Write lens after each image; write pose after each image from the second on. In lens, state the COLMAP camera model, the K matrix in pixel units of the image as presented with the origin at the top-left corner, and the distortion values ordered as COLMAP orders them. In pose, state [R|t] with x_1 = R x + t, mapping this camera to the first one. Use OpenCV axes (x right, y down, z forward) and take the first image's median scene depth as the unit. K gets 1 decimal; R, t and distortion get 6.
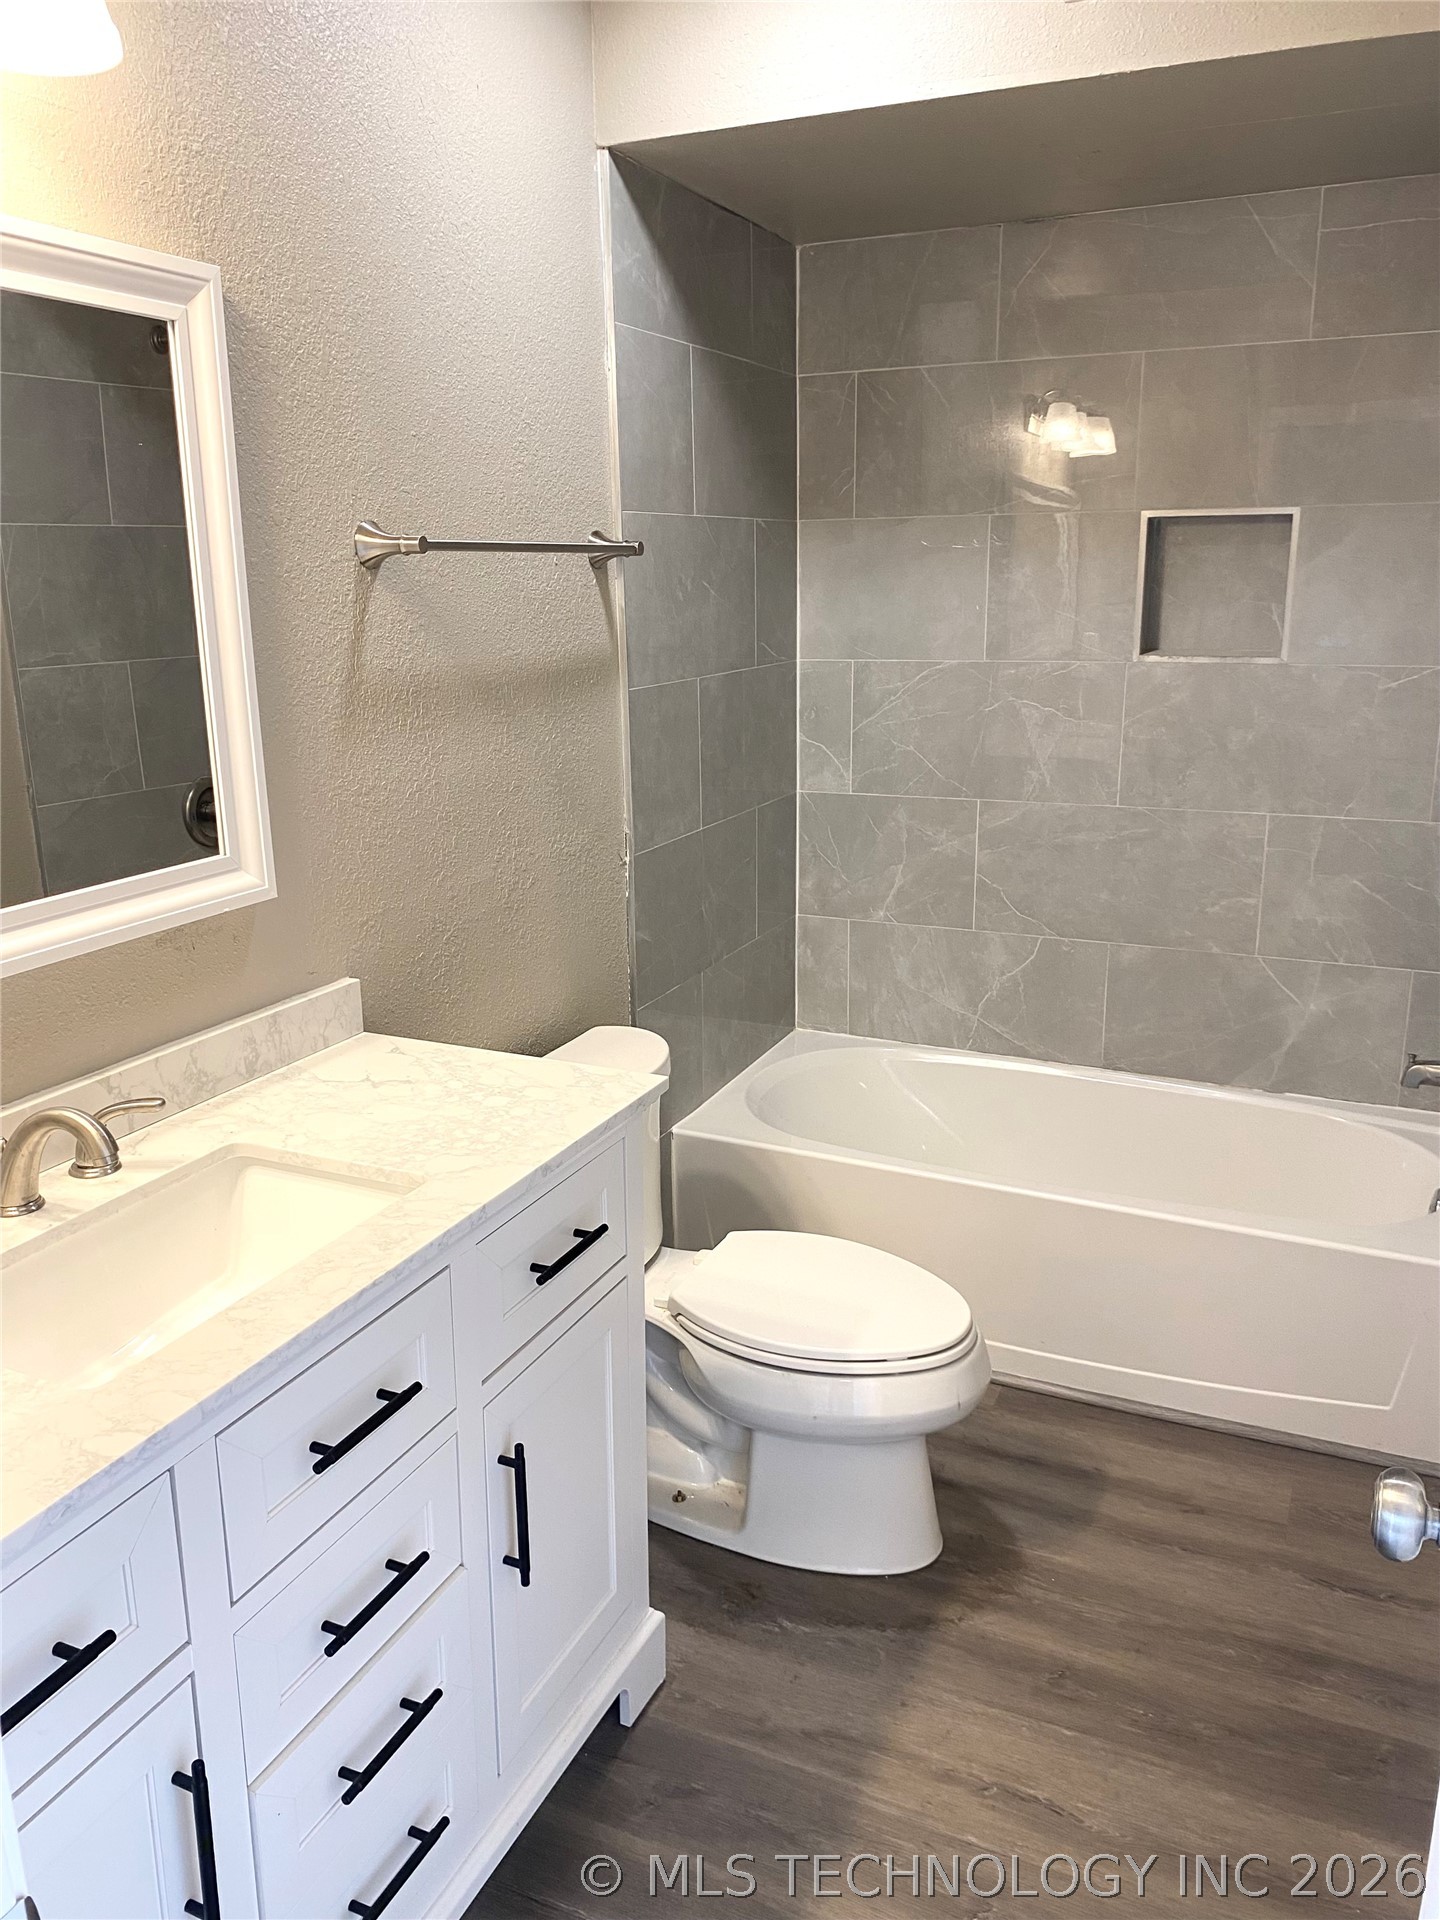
lens RADIAL K [[1518.6, 0, 756.9], [0, 1518.6, 952.1], [0, 0, 1]] dist [0.037144, -0.009689]
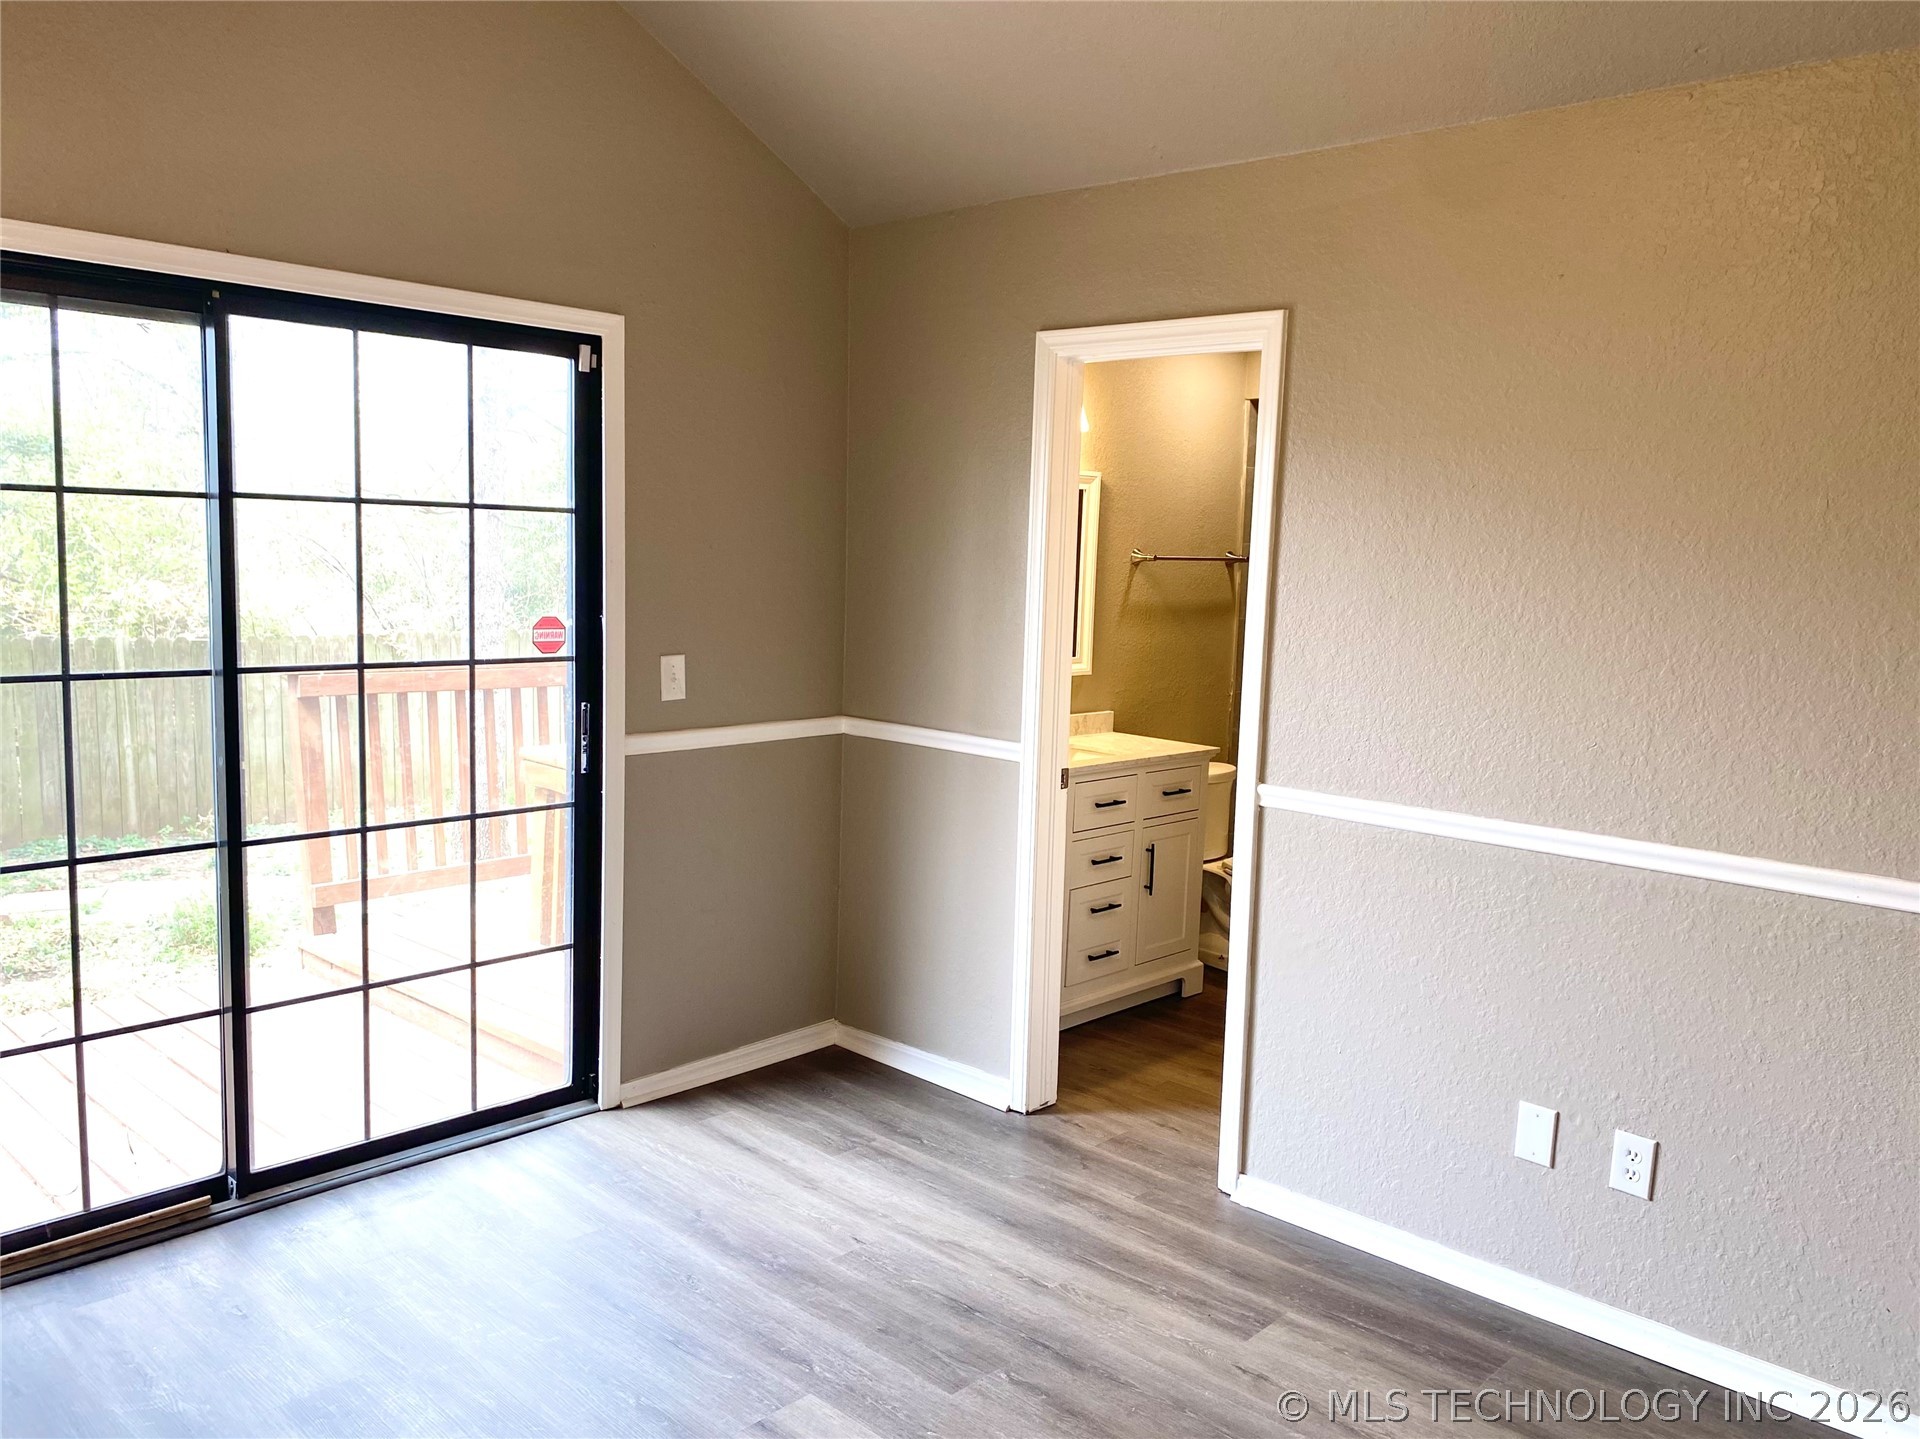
lens RADIAL K [[1518.6, 0, 954.8], [0, 1518.6, 721.4], [0, 0, 1]] dist [0.037144, -0.009689]
pose [[0.939851, 0.078475, -0.332448, 0.380462], [-0.122912, 0.985757, -0.114788, 0.387210], [0.318705, 0.148745, 0.936110, -1.654316]]
